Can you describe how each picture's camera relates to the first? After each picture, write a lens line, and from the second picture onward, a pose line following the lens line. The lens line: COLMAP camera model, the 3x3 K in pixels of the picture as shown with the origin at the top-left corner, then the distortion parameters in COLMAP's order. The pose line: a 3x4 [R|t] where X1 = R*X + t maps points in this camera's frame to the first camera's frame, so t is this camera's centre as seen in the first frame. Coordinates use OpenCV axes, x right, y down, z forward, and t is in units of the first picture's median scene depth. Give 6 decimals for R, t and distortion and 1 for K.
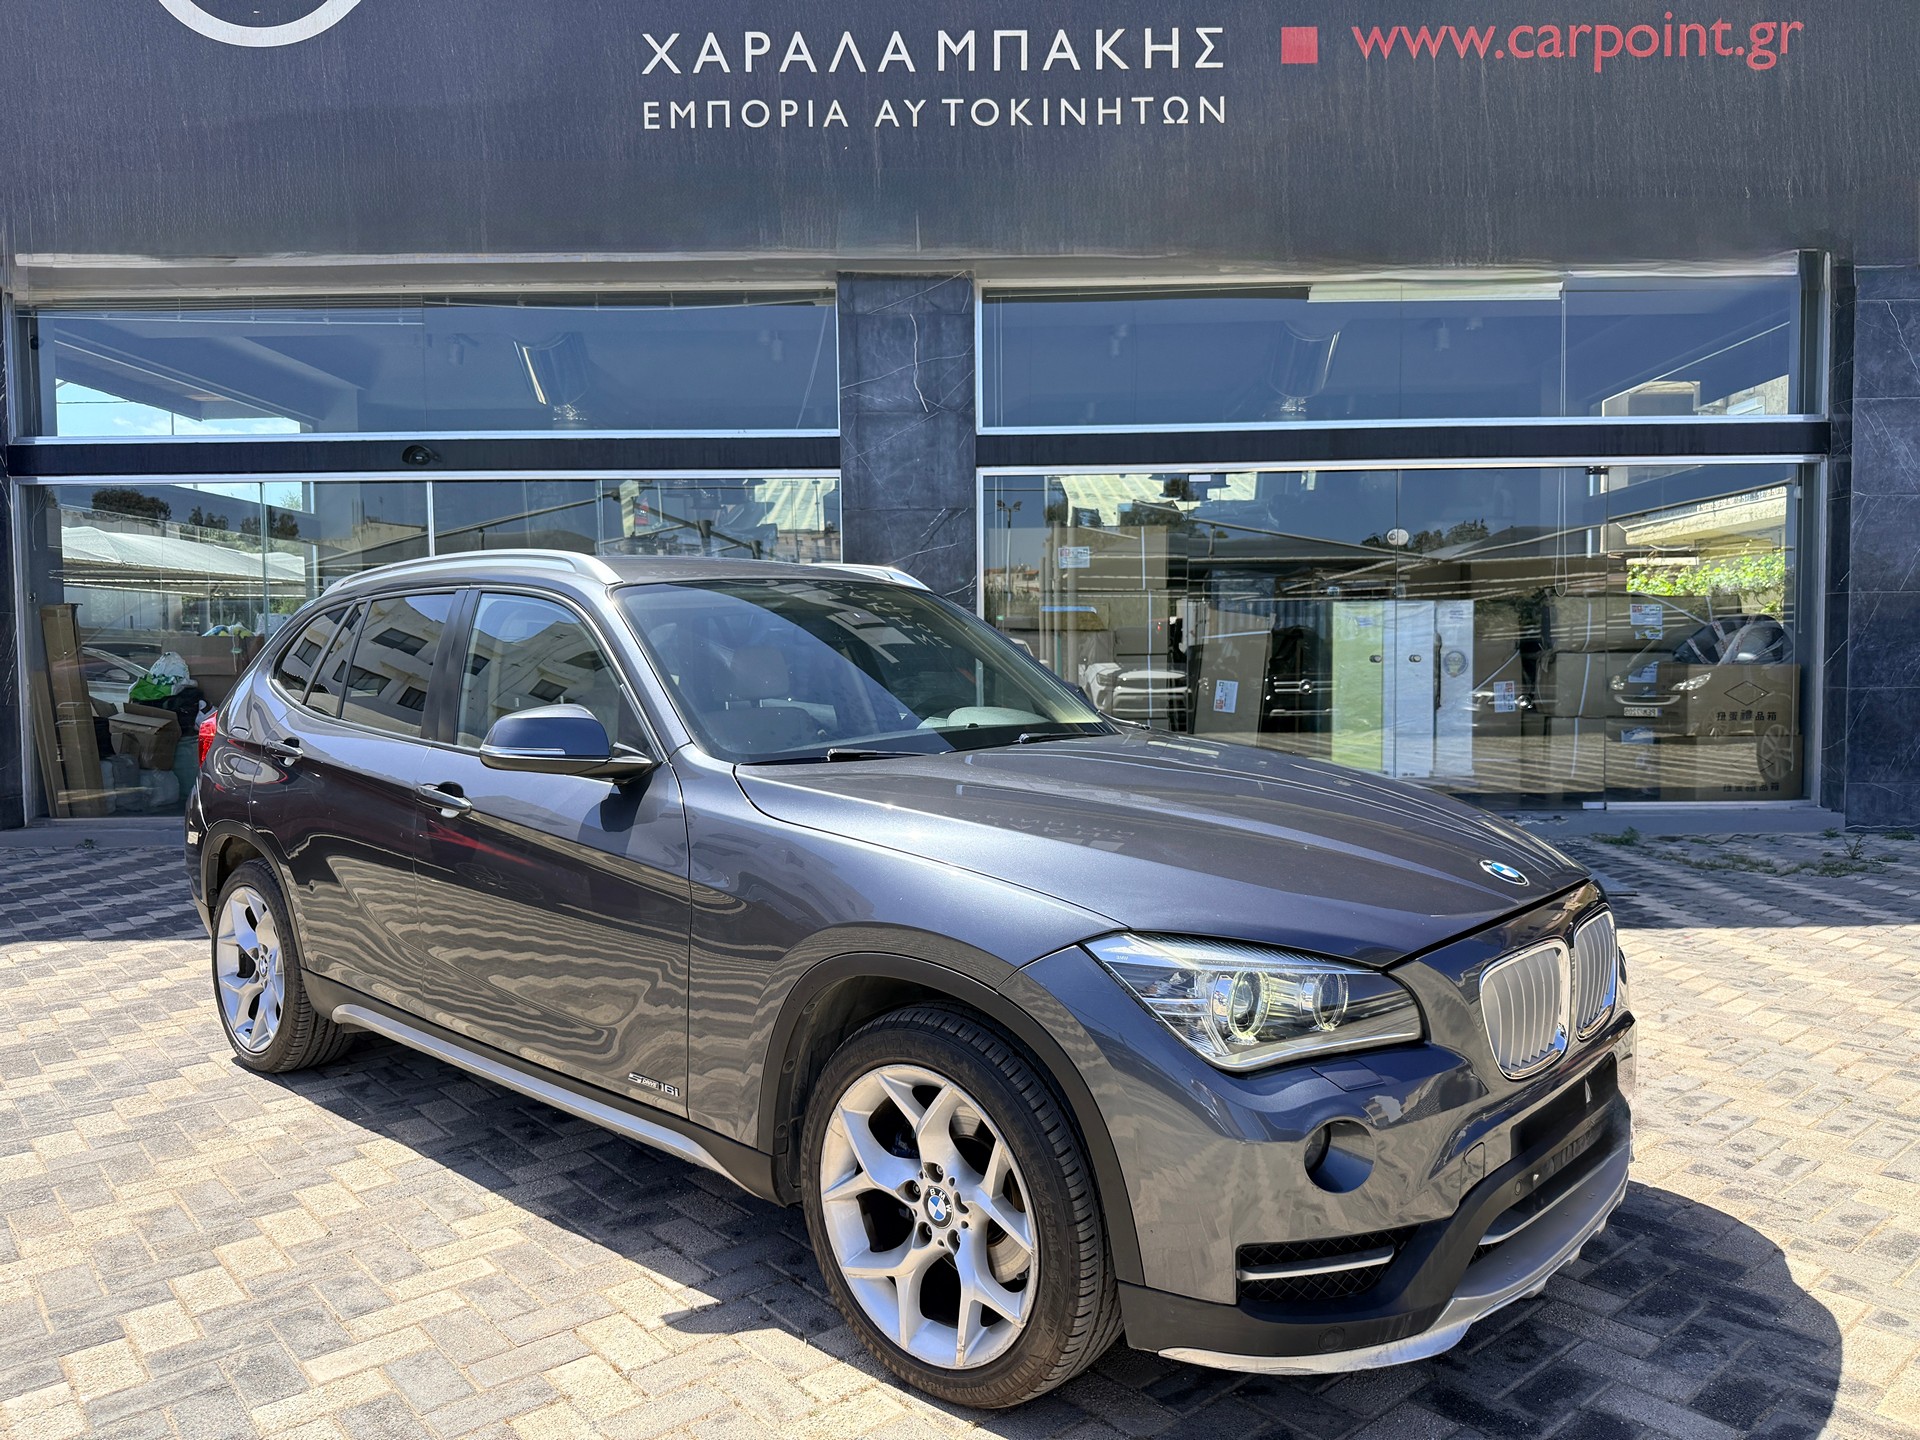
lens RADIAL K [[1351.8, 0, 952.2], [0, 1351.8, 732.0], [0, 0, 1]] dist [0.046682, -0.059197]
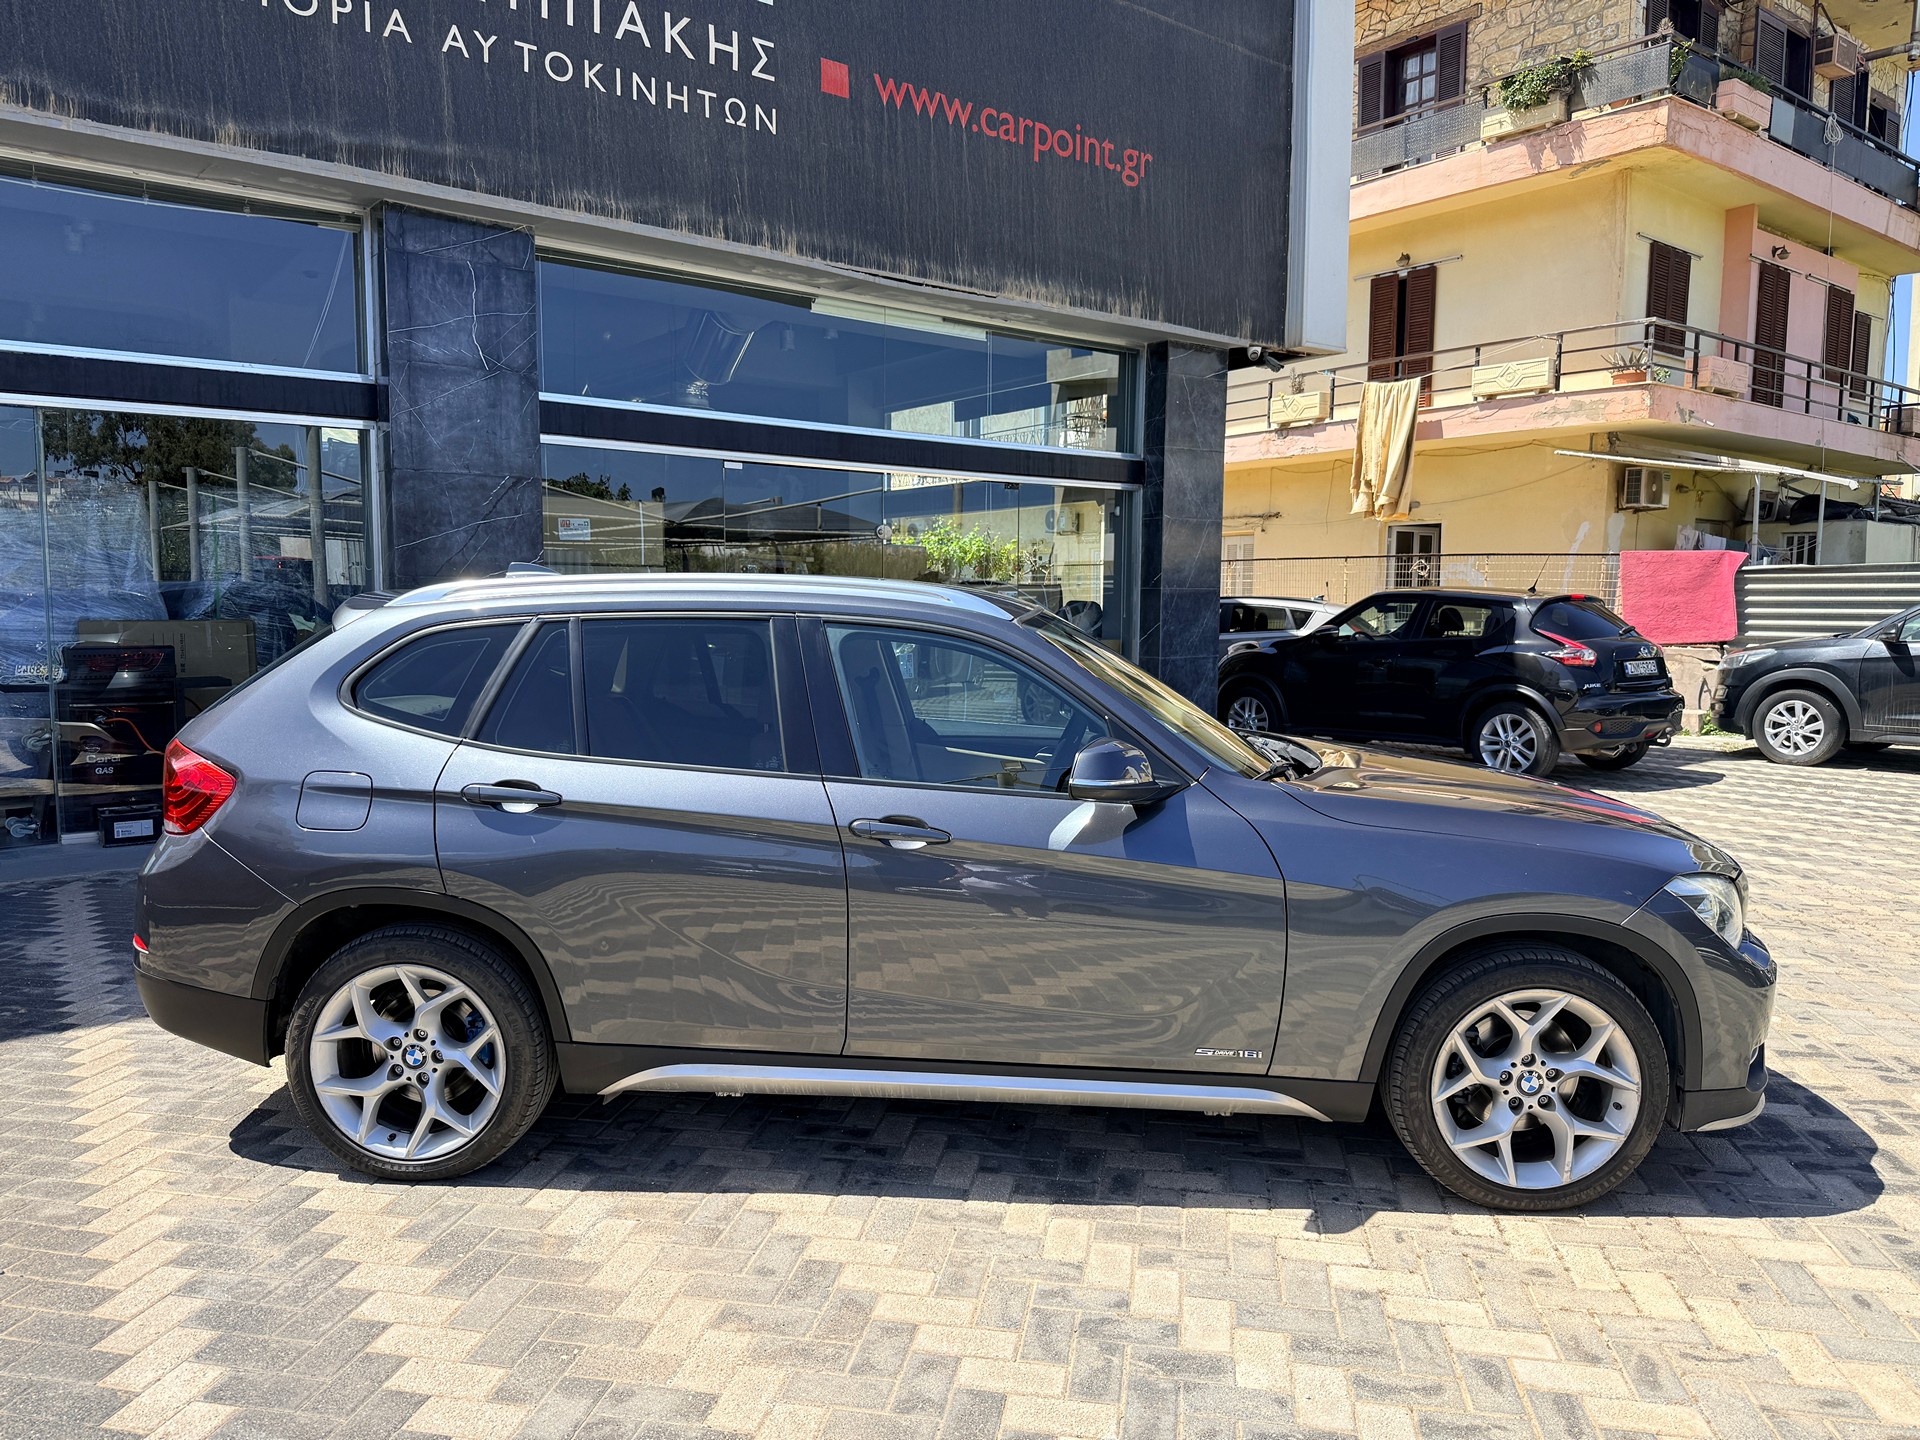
lens RADIAL K [[1356.4, 0, 955.1], [0, 1356.4, 727.5], [0, 0, 1]] dist [0.044983, -0.069015]
pose [[0.774326, -0.046407, 0.631083, -0.391977], [0.023162, 0.998717, 0.045022, -0.029317], [-0.632363, -0.020244, 0.774408, 0.079711]]
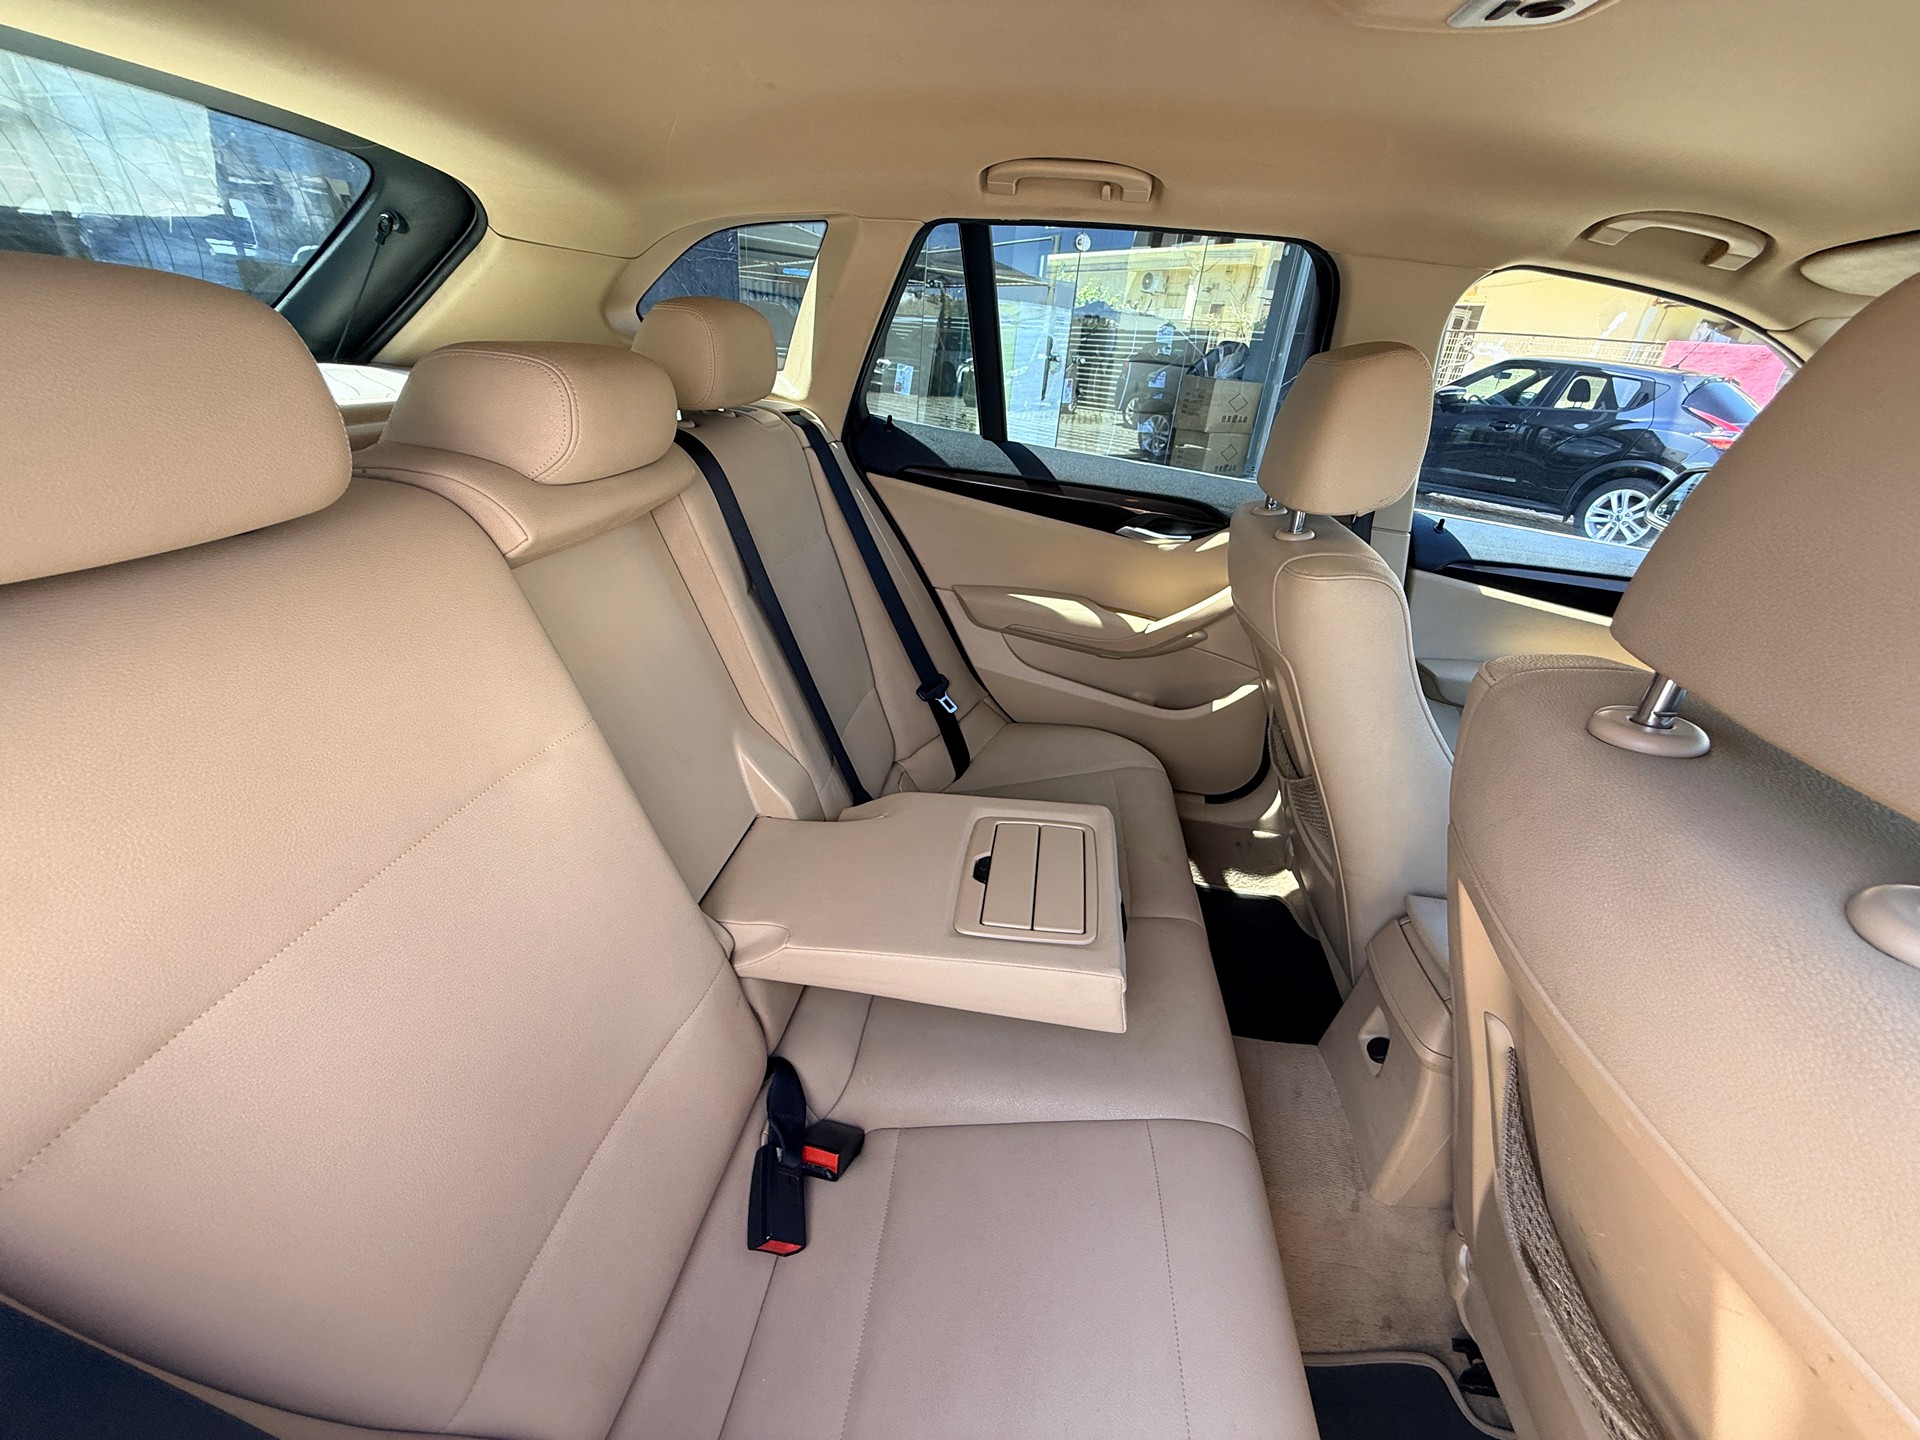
lens RADIAL K [[762.6, 0, 960.0], [0, 762.6, 720.0], [0, 0, 1]] dist [0.001389, 0.000139]
pose [[0.822952, -0.179187, 0.539112, -0.196404], [-0.059573, 0.916505, 0.395561, -0.024306], [-0.564978, -0.357645, 0.743565, 0.477207]]
